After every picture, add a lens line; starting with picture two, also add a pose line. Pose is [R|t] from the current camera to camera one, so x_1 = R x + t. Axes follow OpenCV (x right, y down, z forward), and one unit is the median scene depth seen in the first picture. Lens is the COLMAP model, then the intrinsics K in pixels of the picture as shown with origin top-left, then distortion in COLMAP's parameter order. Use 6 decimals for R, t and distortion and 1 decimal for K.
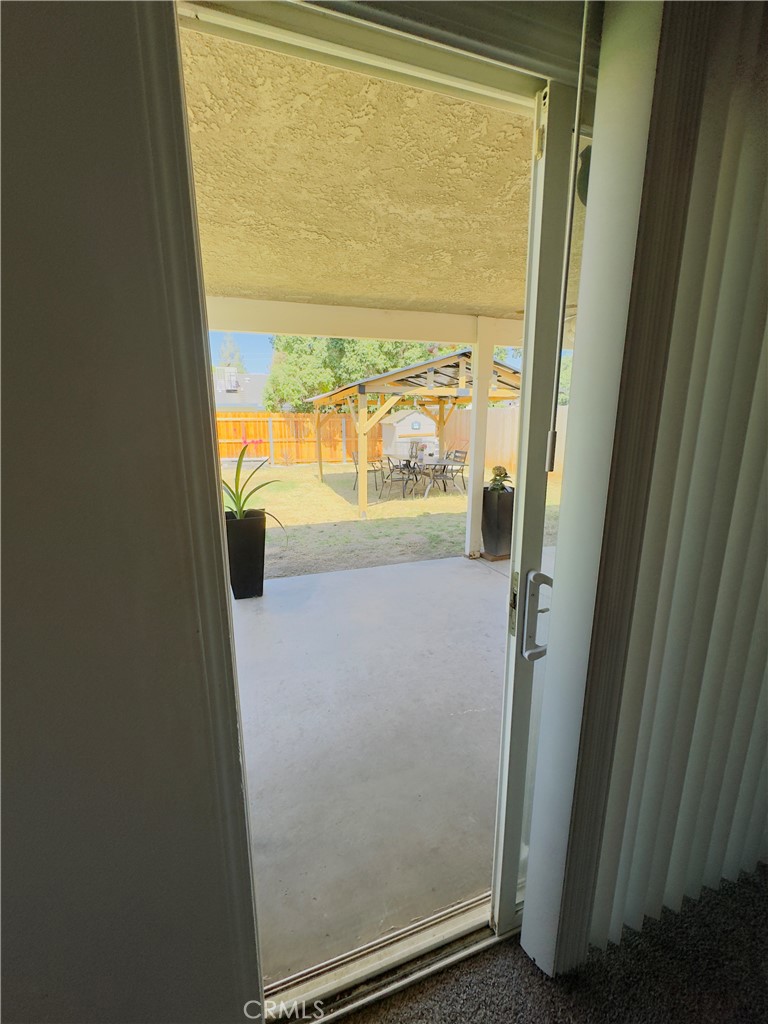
lens RADIAL K [[408.9, 0, 384.9], [0, 408.9, 508.7], [0, 0, 1]] dist [-0.001846, 0.000521]
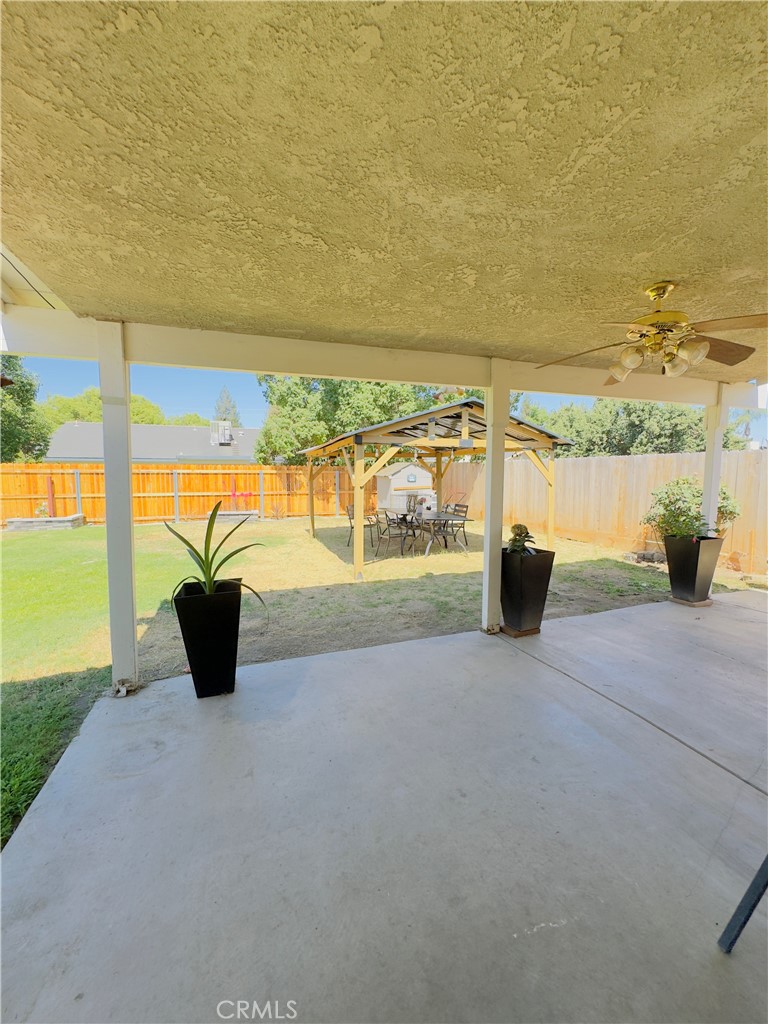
lens RADIAL K [[408.9, 0, 384.9], [0, 408.9, 508.7], [0, 0, 1]] dist [-0.001846, 0.000521]
pose [[0.999815, -0.000647, 0.019220, -0.018021], [0.003063, 0.992036, -0.125916, -0.024663], [-0.018986, 0.125952, 0.991855, 0.123535]]
